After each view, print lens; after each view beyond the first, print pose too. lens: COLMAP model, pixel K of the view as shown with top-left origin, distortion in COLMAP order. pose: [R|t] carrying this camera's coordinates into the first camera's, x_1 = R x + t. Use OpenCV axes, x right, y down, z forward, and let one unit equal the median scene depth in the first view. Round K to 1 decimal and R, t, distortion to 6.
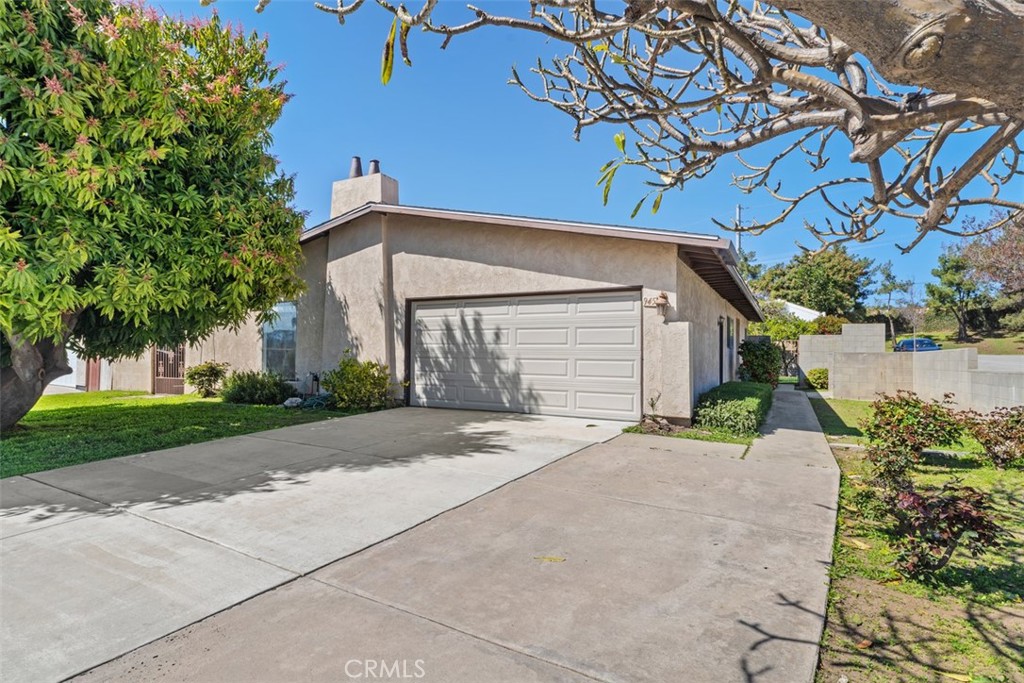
lens RADIAL K [[534.1, 0, 509.5], [0, 534.1, 335.7], [0, 0, 1]] dist [-0.002521, -0.002062]
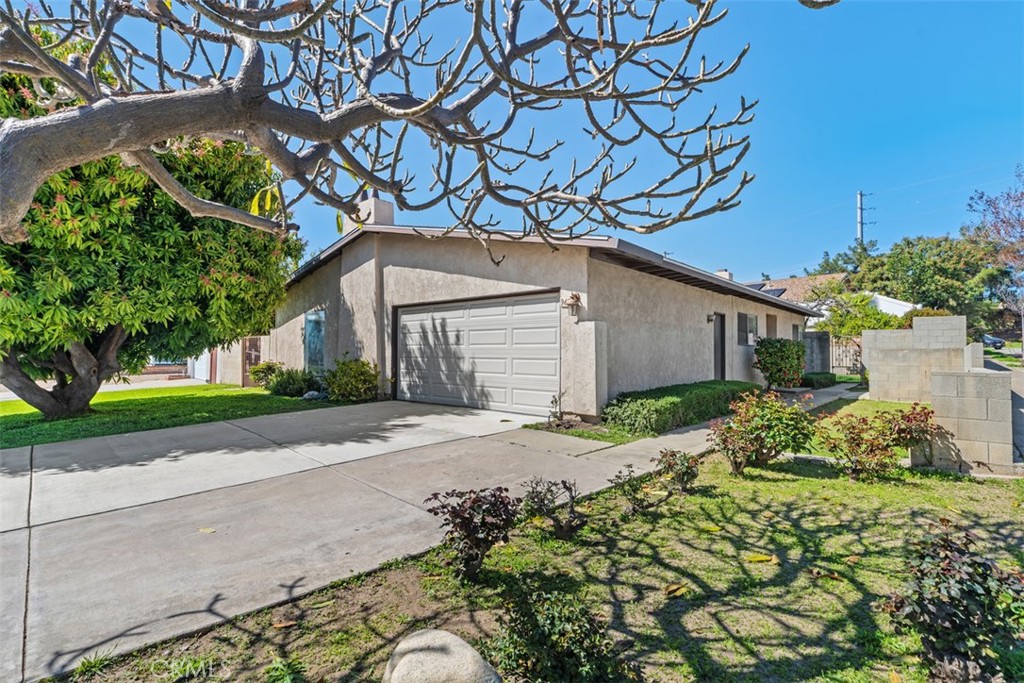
lens RADIAL K [[495.8, 0, 506.8], [0, 495.8, 337.1], [0, 0, 1]] dist [-0.005512, 0.001297]
pose [[0.968882, -0.015004, -0.247066, 0.300149], [0.015594, 0.999878, 0.000433, 0.000490], [0.247030, -0.004273, 0.968998, 0.032552]]
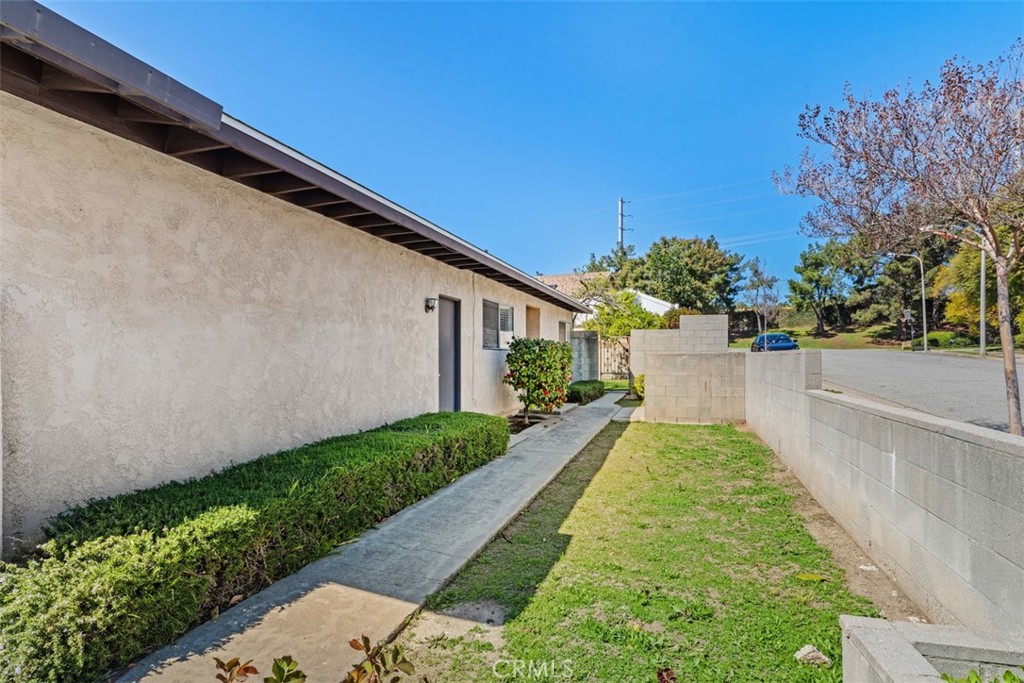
lens RADIAL K [[534.1, 0, 517.0], [0, 534.1, 349.7], [0, 0, 1]] dist [-0.002521, -0.002062]
pose [[0.982778, -0.012104, 0.184394, 0.442802], [0.006485, 0.999497, 0.031047, 0.004185], [-0.184677, -0.029317, 0.982362, 0.489669]]
